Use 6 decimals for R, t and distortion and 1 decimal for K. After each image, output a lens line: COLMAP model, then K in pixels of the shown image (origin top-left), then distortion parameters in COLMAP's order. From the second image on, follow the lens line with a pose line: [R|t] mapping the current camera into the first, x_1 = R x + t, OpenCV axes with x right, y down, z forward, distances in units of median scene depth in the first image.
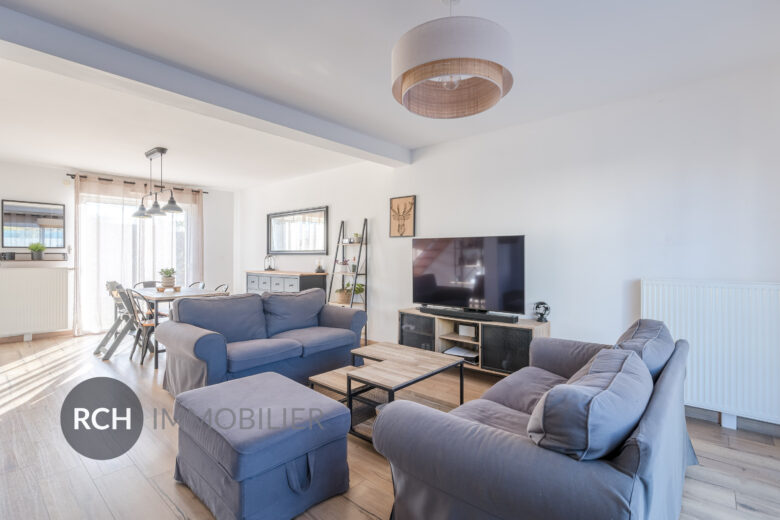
lens RADIAL K [[371.6, 0, 392.8], [0, 371.6, 259.2], [0, 0, 1]] dist [-0.001454, 0.000464]
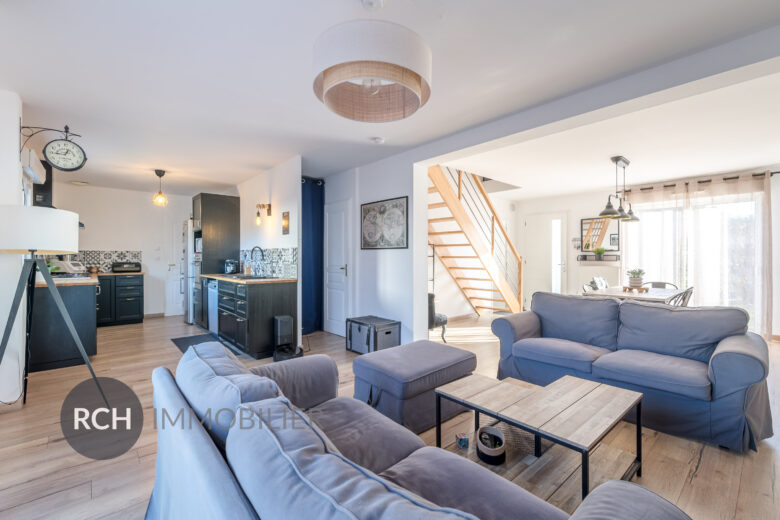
lens RADIAL K [[339.2, 0, 390.7], [0, 339.2, 258.1], [0, 0, 1]] dist [0.000158, -0.000354]
pose [[-0.139265, -0.000554, -0.990255, 0.417222], [-0.006225, 0.999981, 0.000316, -0.001836], [0.990236, 0.006208, -0.139266, 0.460661]]
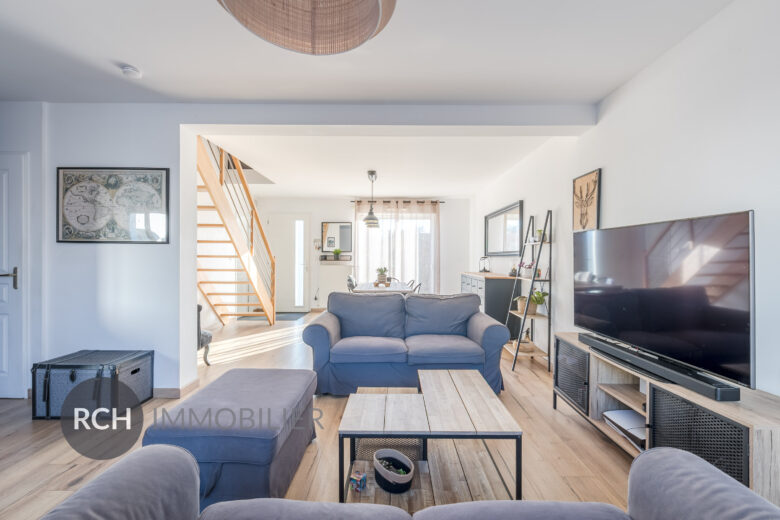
lens RADIAL K [[339.2, 0, 390.2], [0, 339.2, 259.2], [0, 0, 1]] dist [0.000158, -0.000354]
pose [[0.650909, 0.004640, -0.759141, 0.268394], [-0.008750, 0.999961, -0.001390, -0.001105], [0.759105, 0.007547, 0.650924, 0.288086]]
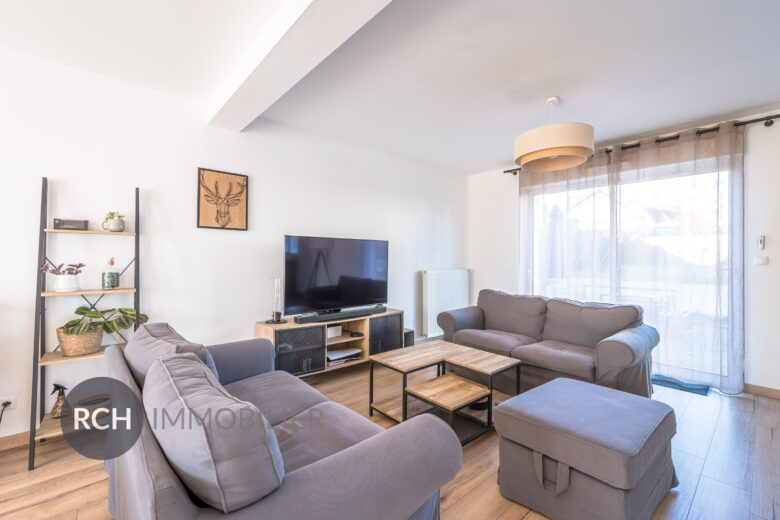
lens RADIAL K [[339.2, 0, 397.0], [0, 339.2, 259.3], [0, 0, 1]] dist [0.000158, -0.000354]
pose [[0.122257, -0.001220, 0.992498, -0.552576], [0.004552, 0.999989, 0.000668, -0.002612], [-0.992488, 0.004436, 0.122261, 0.585129]]
